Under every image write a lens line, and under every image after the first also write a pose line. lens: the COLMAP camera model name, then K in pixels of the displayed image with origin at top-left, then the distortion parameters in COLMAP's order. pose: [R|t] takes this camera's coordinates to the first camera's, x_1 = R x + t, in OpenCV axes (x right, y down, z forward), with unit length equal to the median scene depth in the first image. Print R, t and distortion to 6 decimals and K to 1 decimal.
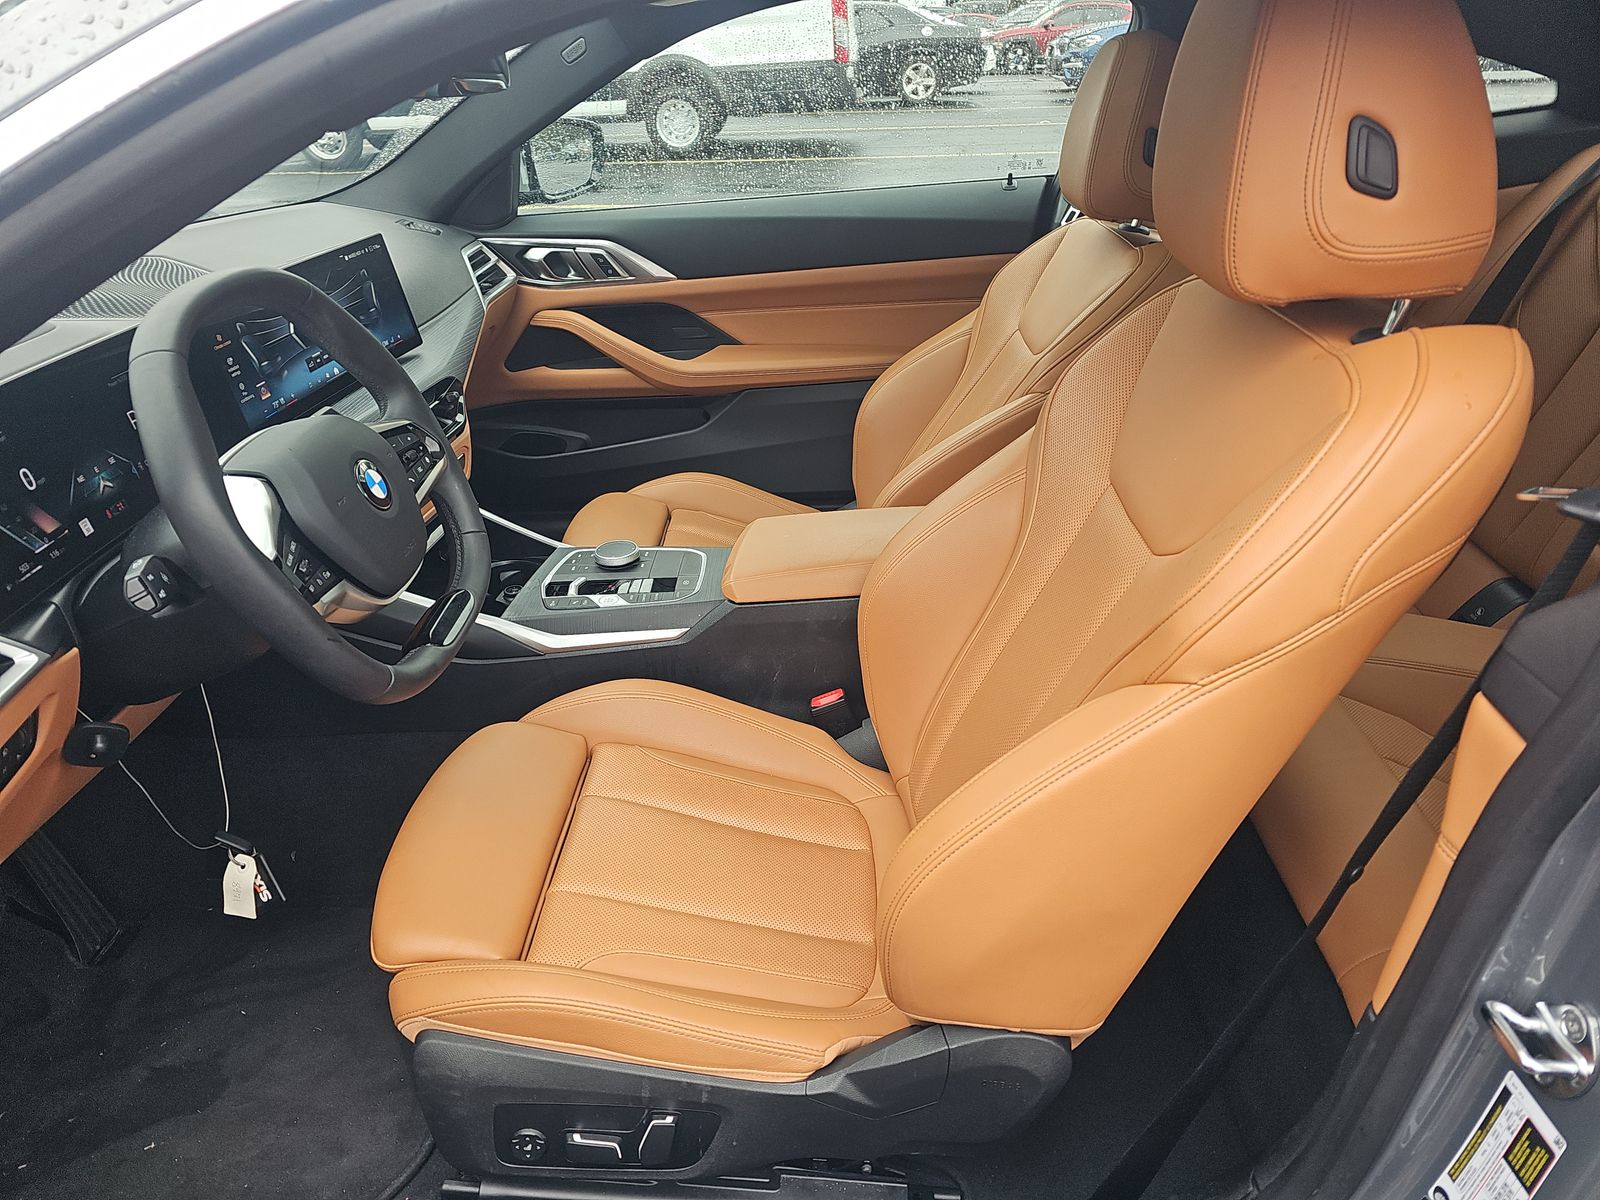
lens RADIAL K [[1067.8, 0, 798.0], [0, 1067.8, 578.8], [0, 0, 1]] dist [0.028327, -0.049414]
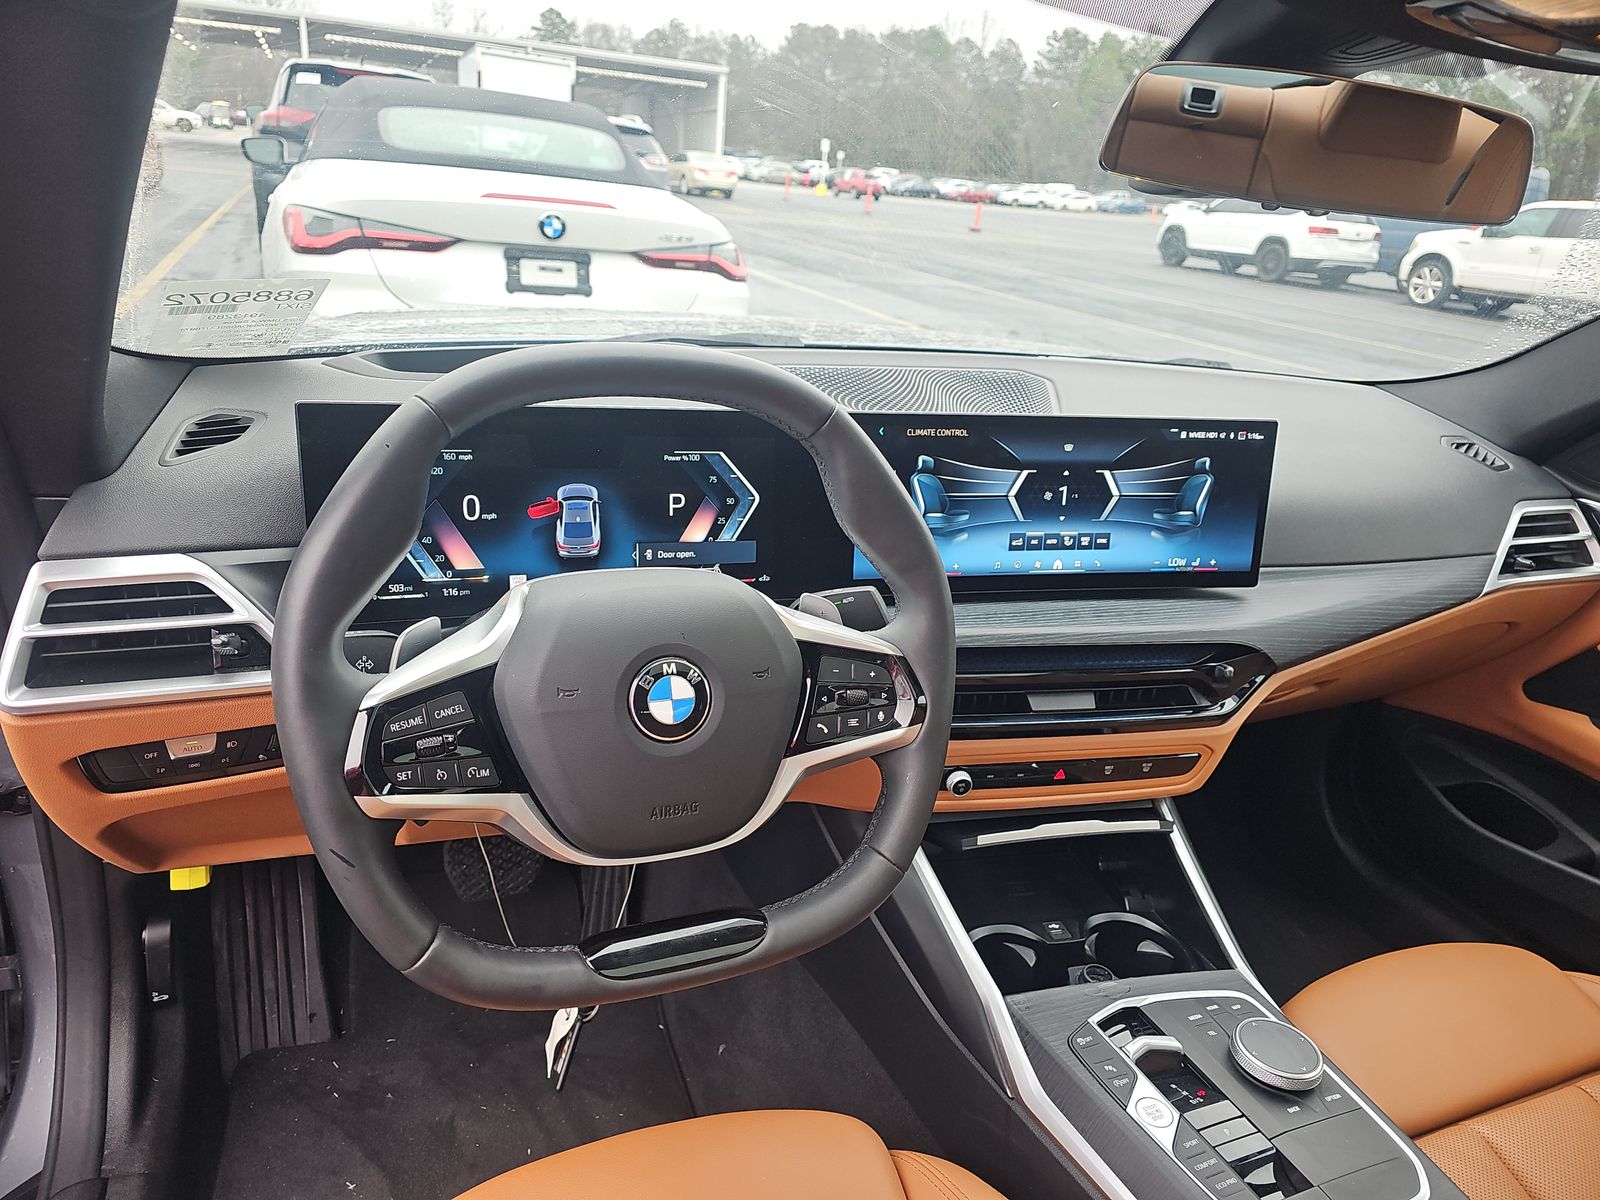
lens RADIAL K [[1056.6, 0, 800.0], [0, 1056.6, 600.0], [0, 0, 1]] dist [0.070548, -0.080443]
pose [[0.408595, 0.386280, -0.826945, 0.096980], [-0.504817, 0.850473, 0.147839, -0.189839], [0.760401, 0.357049, 0.542500, 0.484212]]
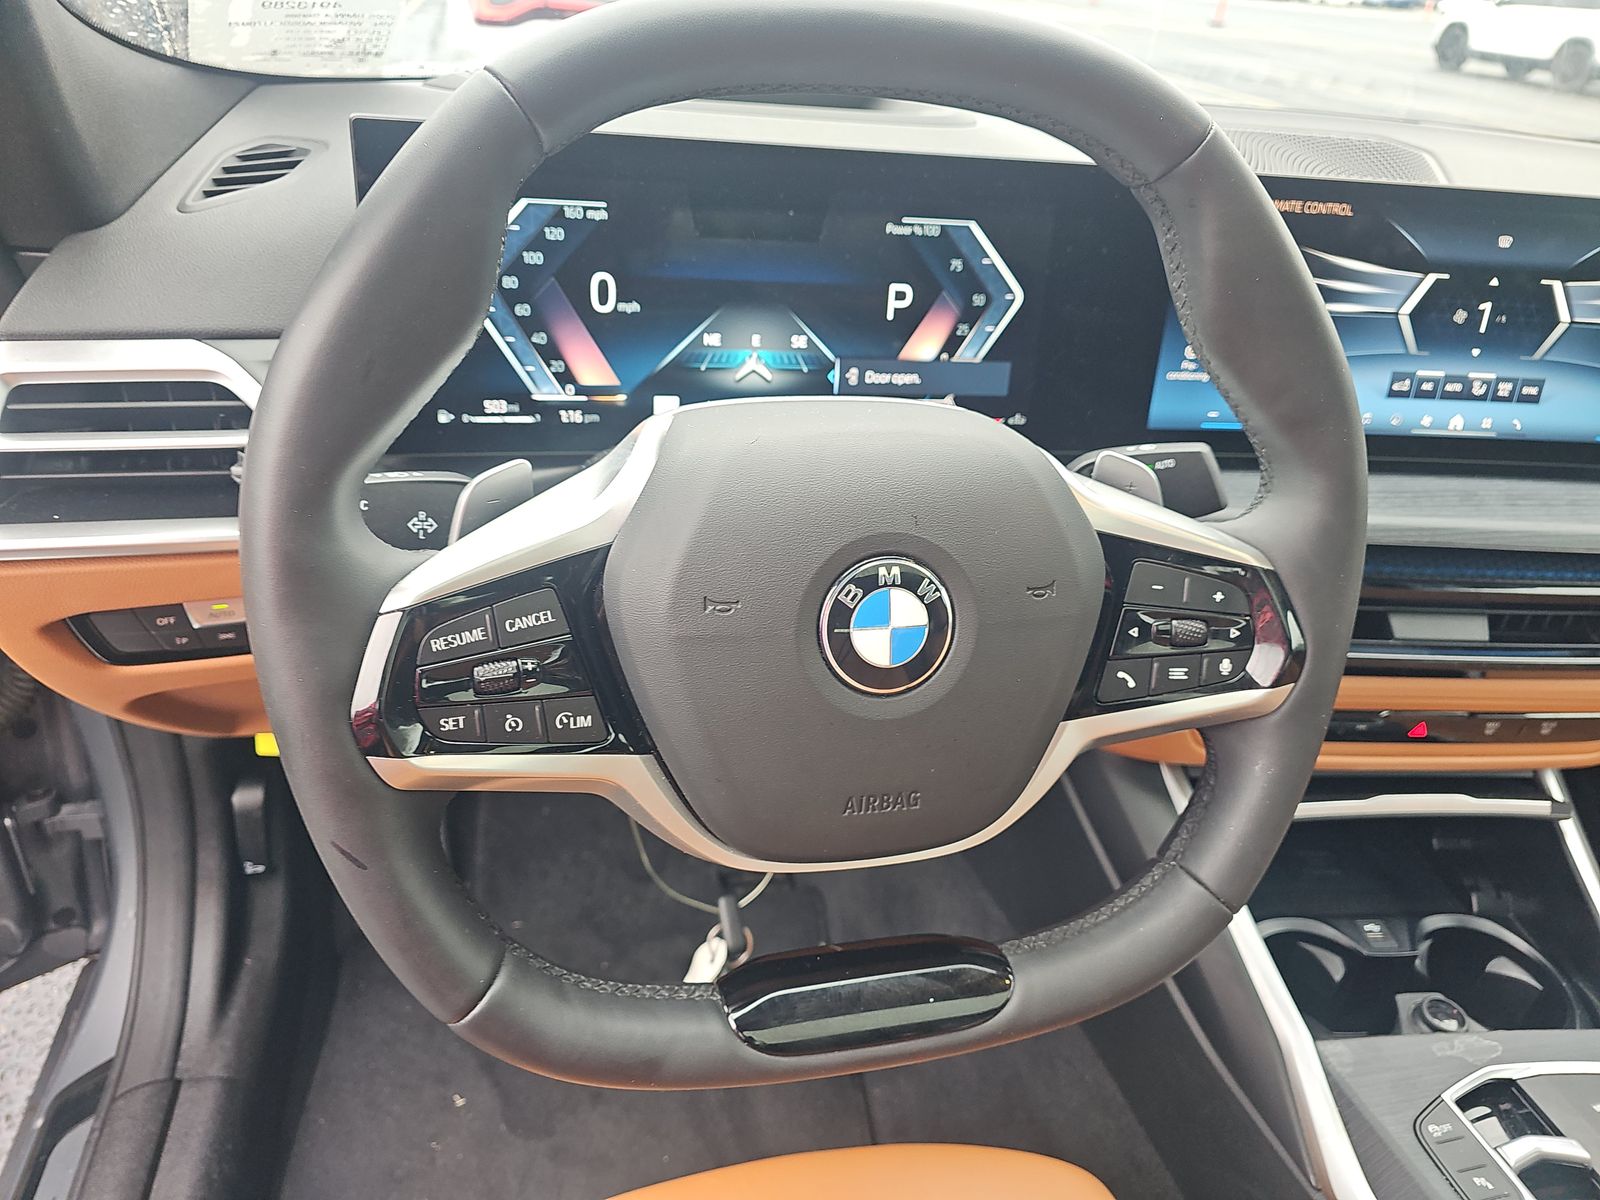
lens RADIAL K [[1067.8, 0, 798.0], [0, 1067.8, 578.8], [0, 0, 1]] dist [0.028327, -0.049414]
pose [[0.242351, 0.525947, -0.815258, -0.071904], [-0.522257, 0.778893, 0.347236, -0.150880], [0.817627, 0.341621, 0.463445, 0.553518]]
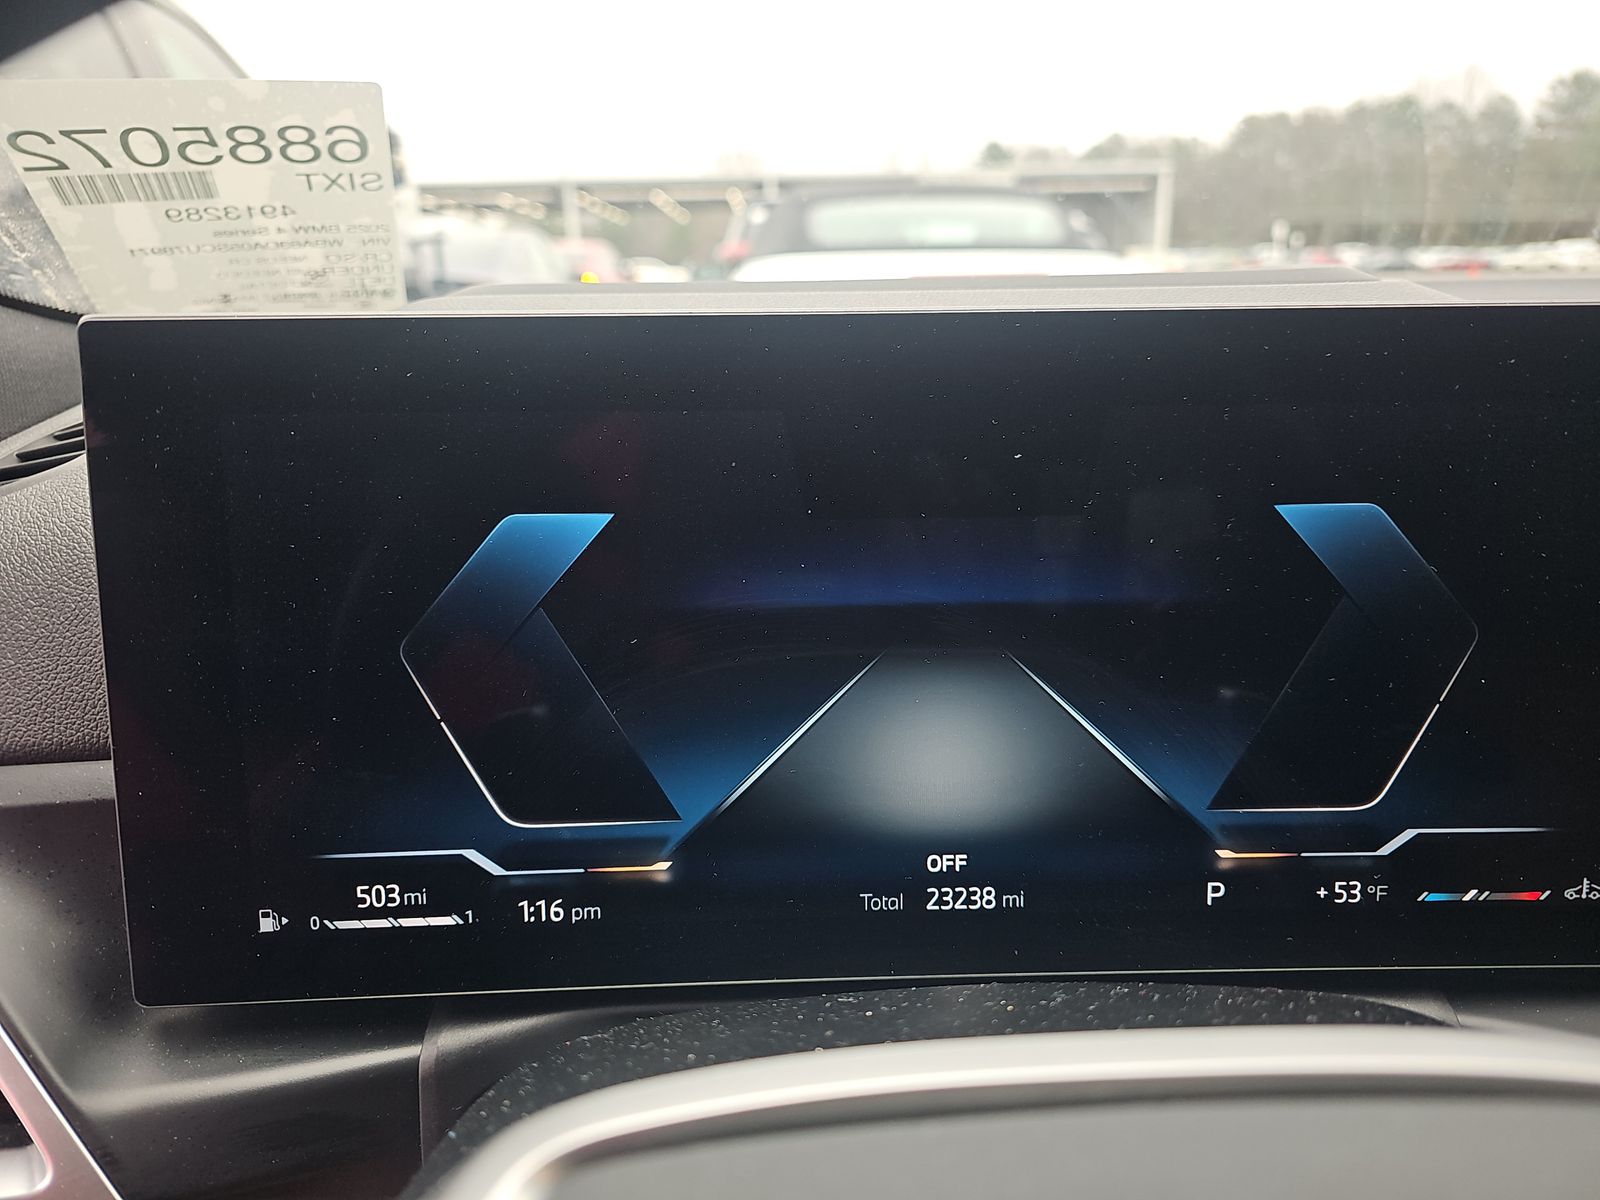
lens RADIAL K [[1067.8, 0, 798.0], [0, 1067.8, 578.8], [0, 0, 1]] dist [0.028327, -0.049414]
pose [[0.042272, 0.278679, -0.959453, -0.291769], [-0.436812, 0.868824, 0.233110, -0.123740], [0.898559, 0.409247, 0.158457, 0.635842]]
